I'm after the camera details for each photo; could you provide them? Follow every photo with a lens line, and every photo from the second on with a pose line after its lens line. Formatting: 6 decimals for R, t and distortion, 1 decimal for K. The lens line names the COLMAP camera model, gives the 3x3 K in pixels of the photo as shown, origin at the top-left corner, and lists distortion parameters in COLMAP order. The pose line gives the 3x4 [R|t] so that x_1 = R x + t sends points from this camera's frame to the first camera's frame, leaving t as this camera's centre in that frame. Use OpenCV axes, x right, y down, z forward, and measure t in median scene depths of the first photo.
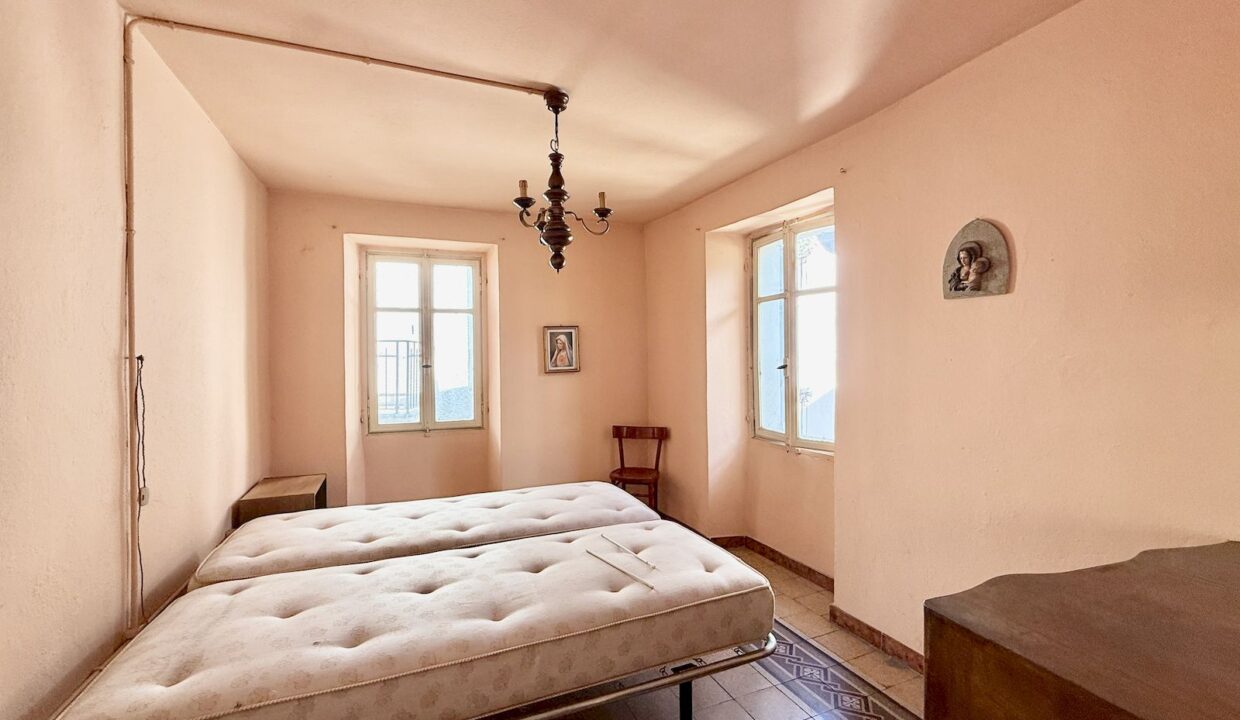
lens RADIAL K [[498.3, 0, 610.1], [0, 498.3, 351.9], [0, 0, 1]] dist [-0.000270, 0.000012]
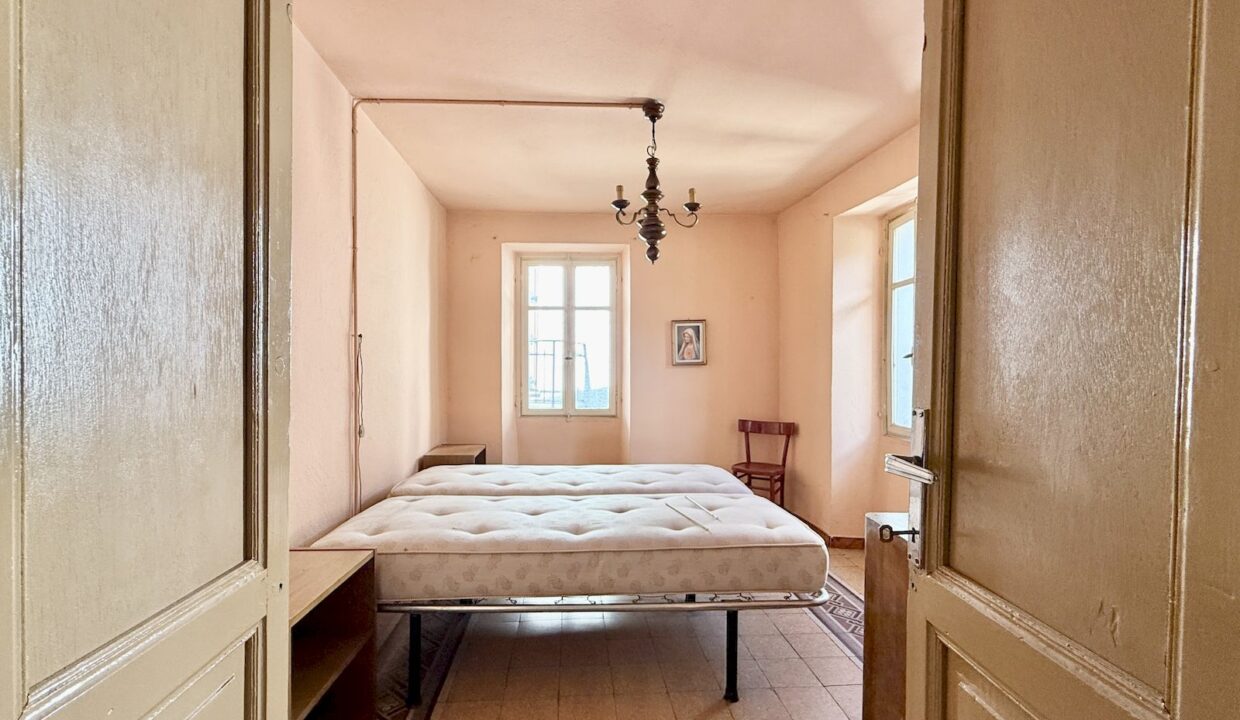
lens RADIAL K [[493.7, 0, 579.1], [0, 493.7, 356.2], [0, 0, 1]] dist [0.000279, 0.000020]
pose [[0.940178, 0.014759, -0.340363, 0.121694], [-0.010861, 0.999852, 0.013354, 0.037930], [0.340509, -0.008858, 0.940199, -0.112440]]
